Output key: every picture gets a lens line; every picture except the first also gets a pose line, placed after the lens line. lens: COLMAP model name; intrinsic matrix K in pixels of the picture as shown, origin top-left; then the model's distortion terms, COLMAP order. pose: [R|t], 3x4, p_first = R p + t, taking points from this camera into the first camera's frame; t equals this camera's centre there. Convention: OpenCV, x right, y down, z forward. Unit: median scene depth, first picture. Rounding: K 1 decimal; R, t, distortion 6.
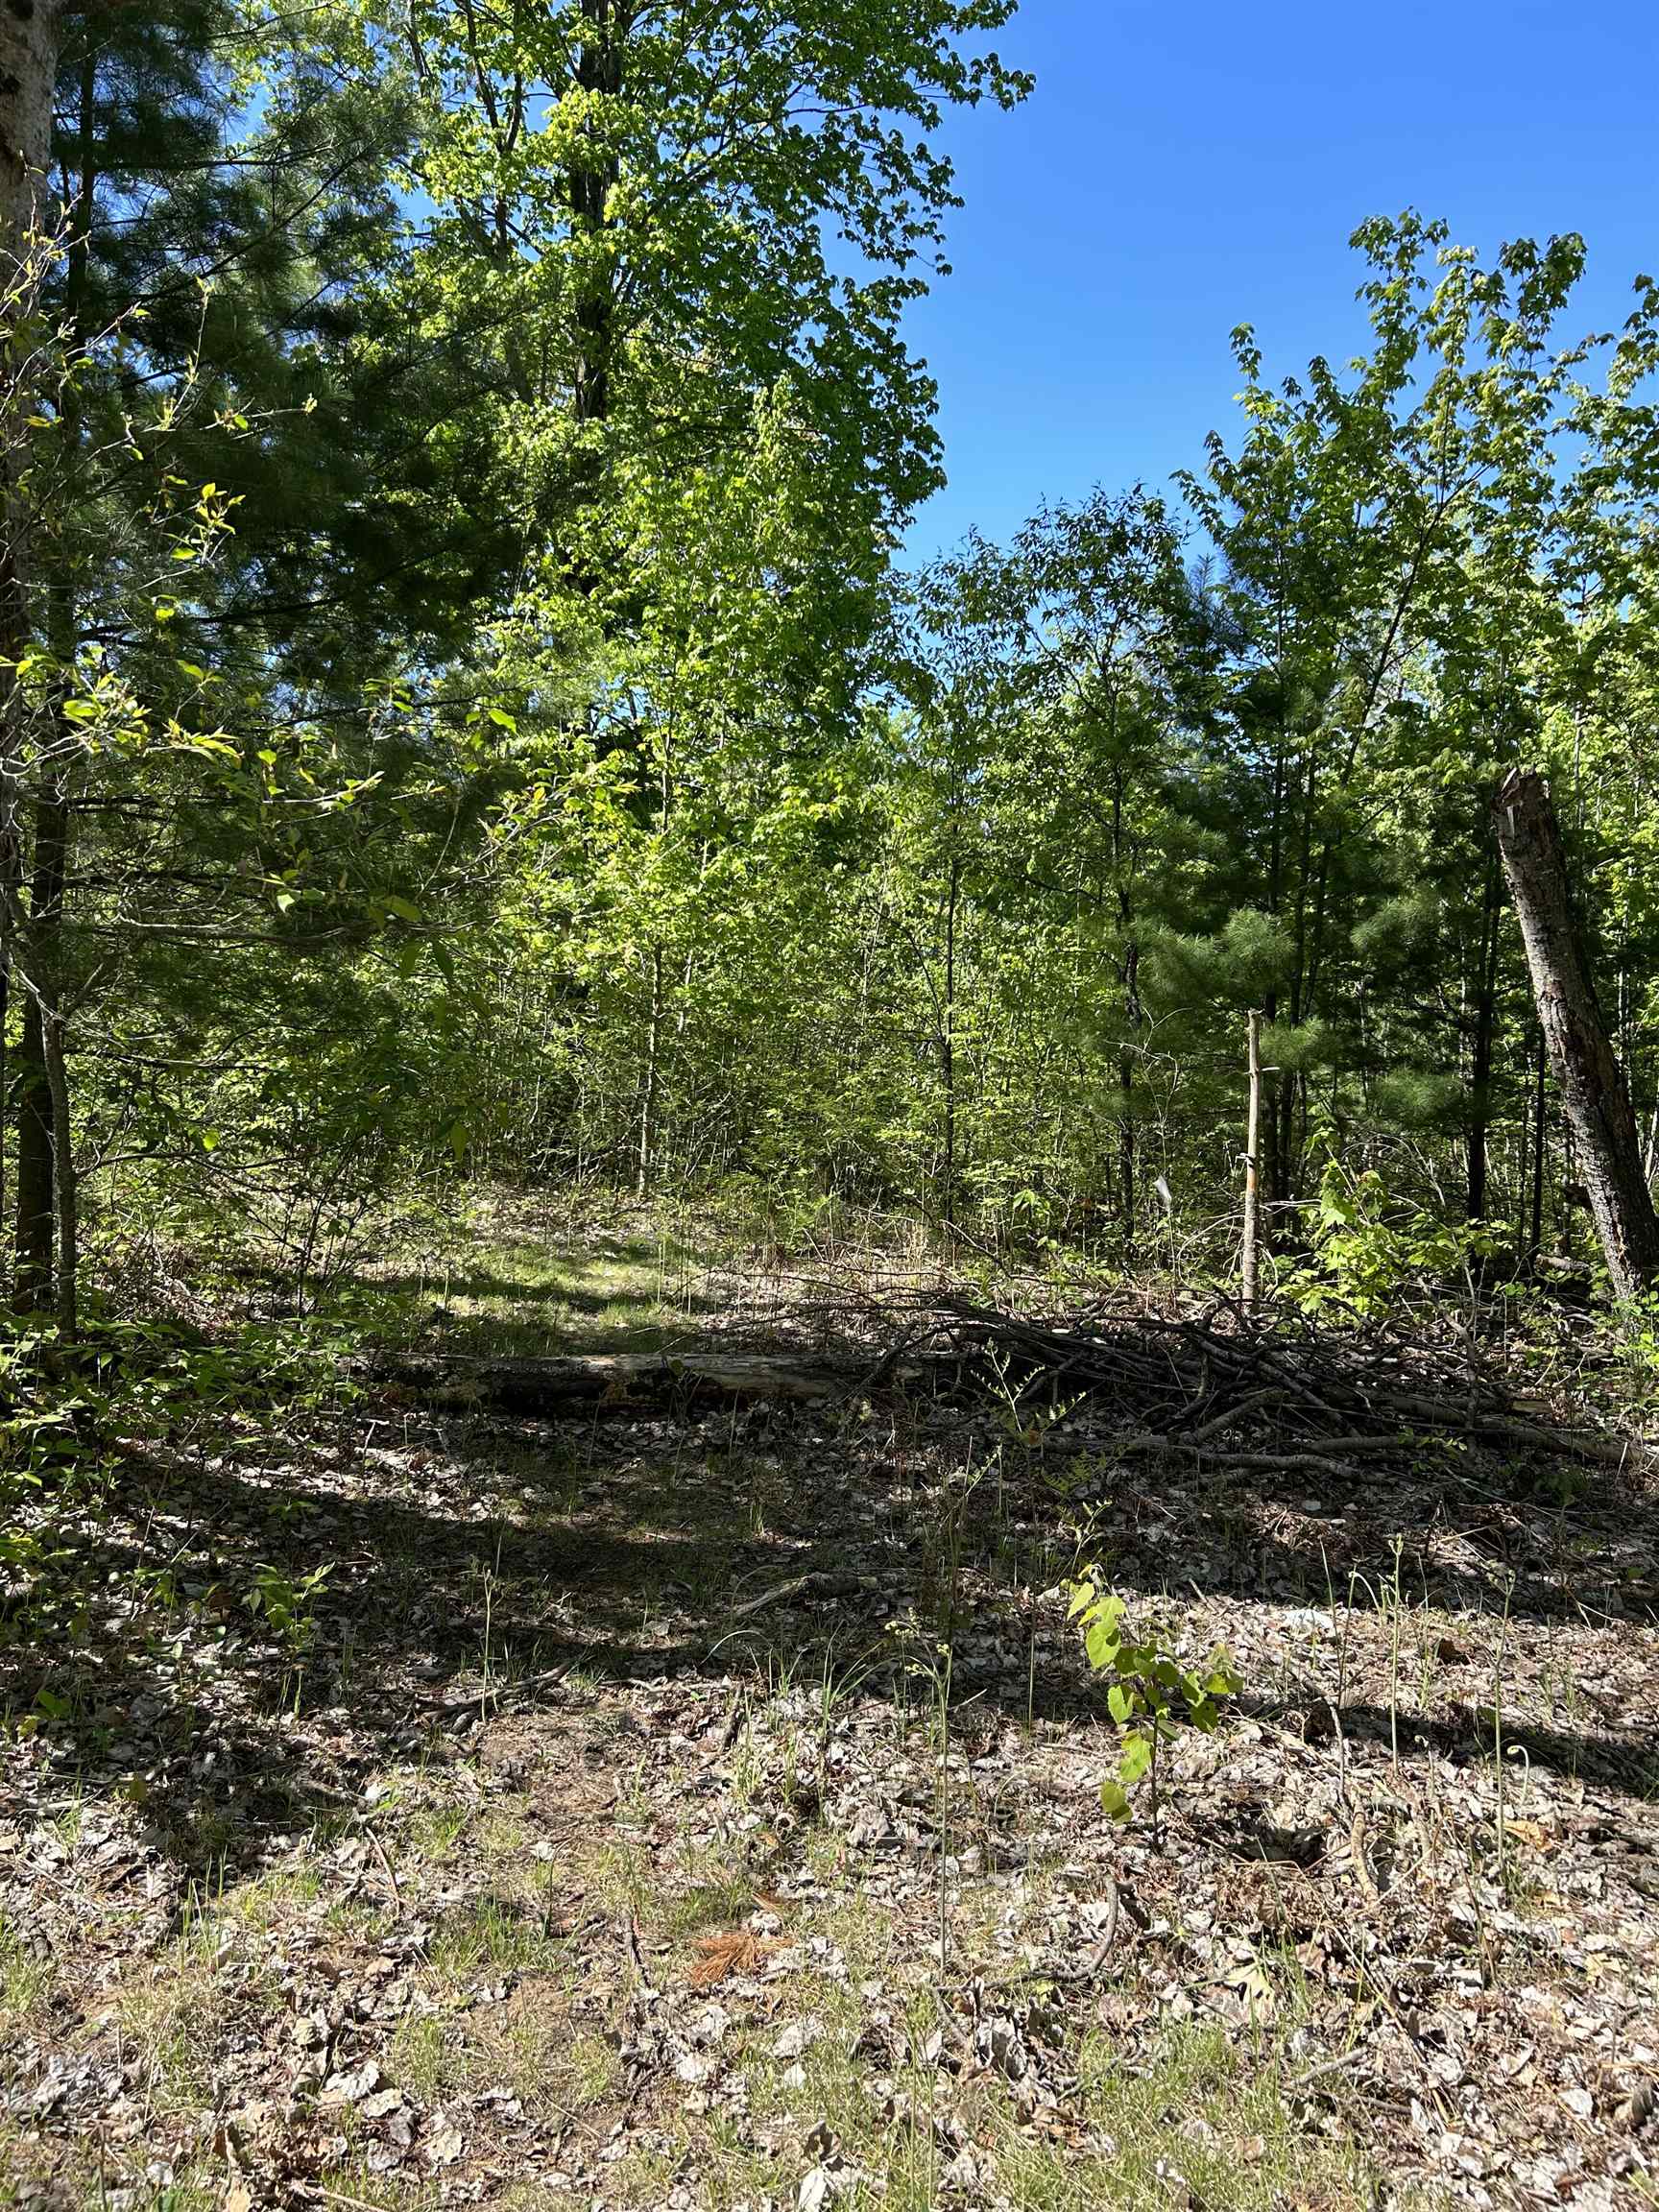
lens RADIAL K [[1667.8, 0, 829.7], [0, 1667.8, 1121.2], [0, 0, 1]] dist [0.059215, -0.069710]
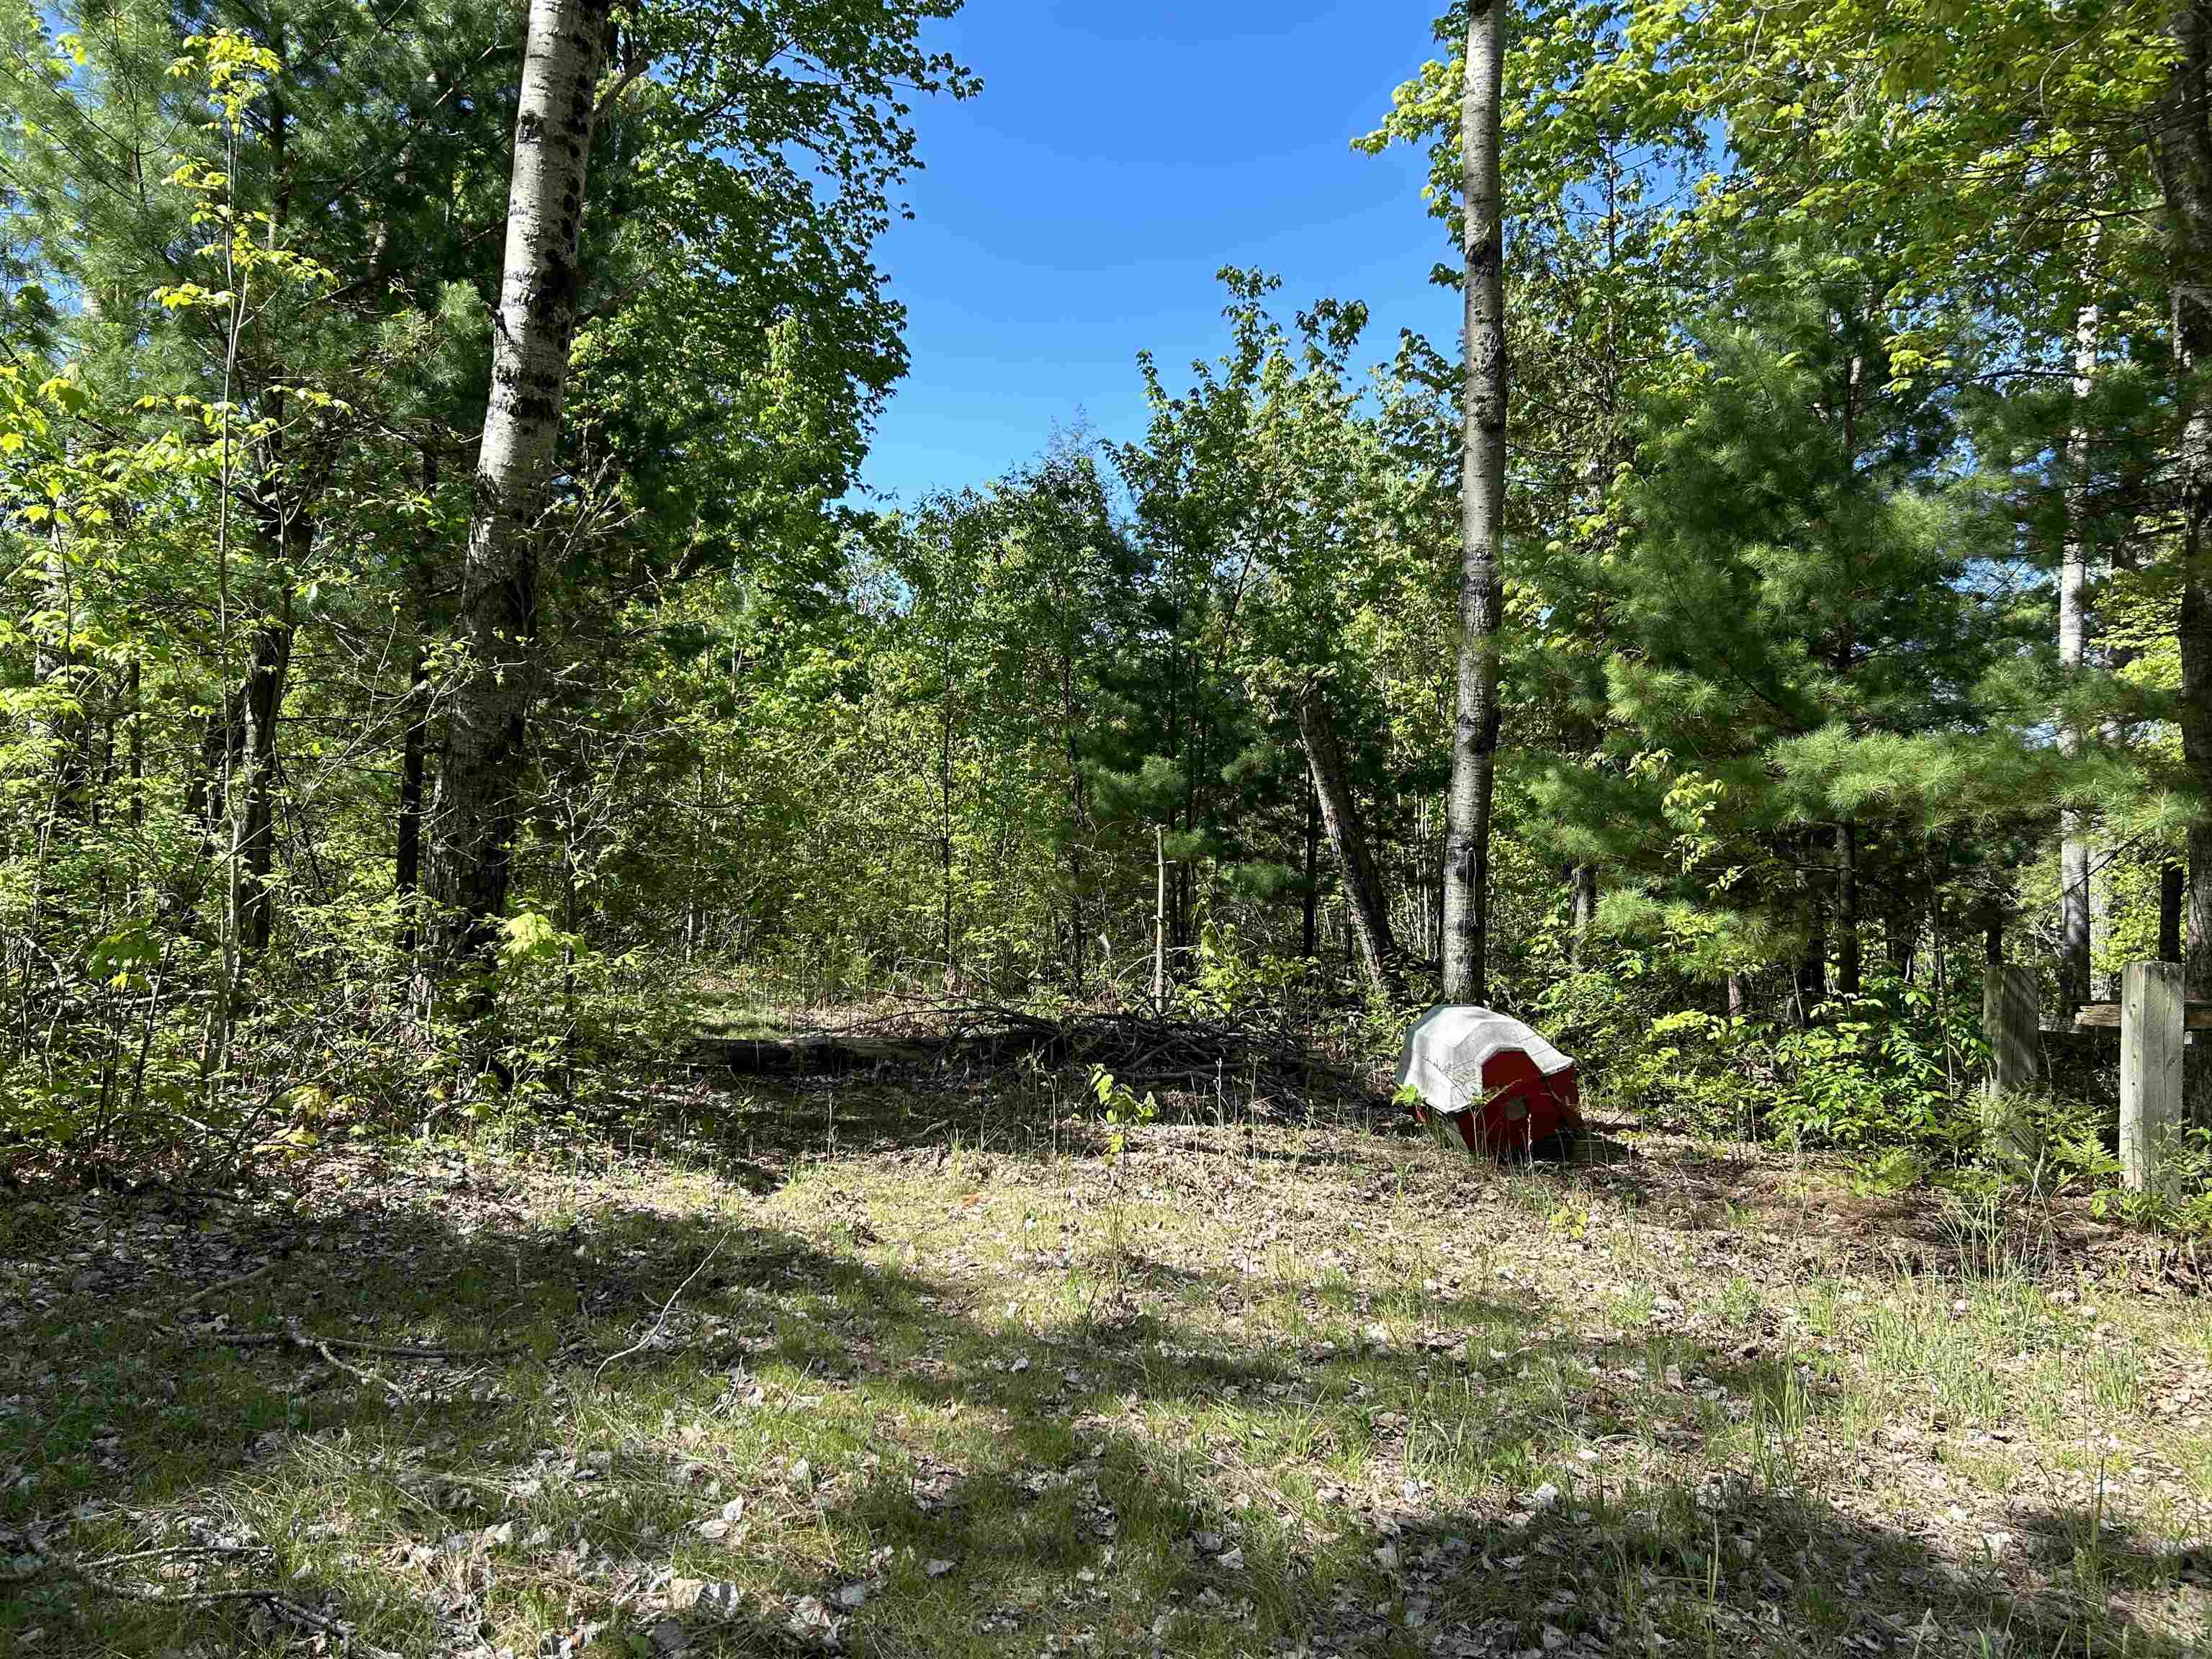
lens RADIAL K [[1667.8, 0, 1107.1], [0, 1667.8, 830.3], [0, 0, 1]] dist [0.059215, -0.069710]
pose [[0.976955, -0.001105, 0.213441, -0.090073], [0.010955, 0.998928, -0.044972, 0.006136], [-0.213162, 0.046274, 0.975920, -0.359347]]
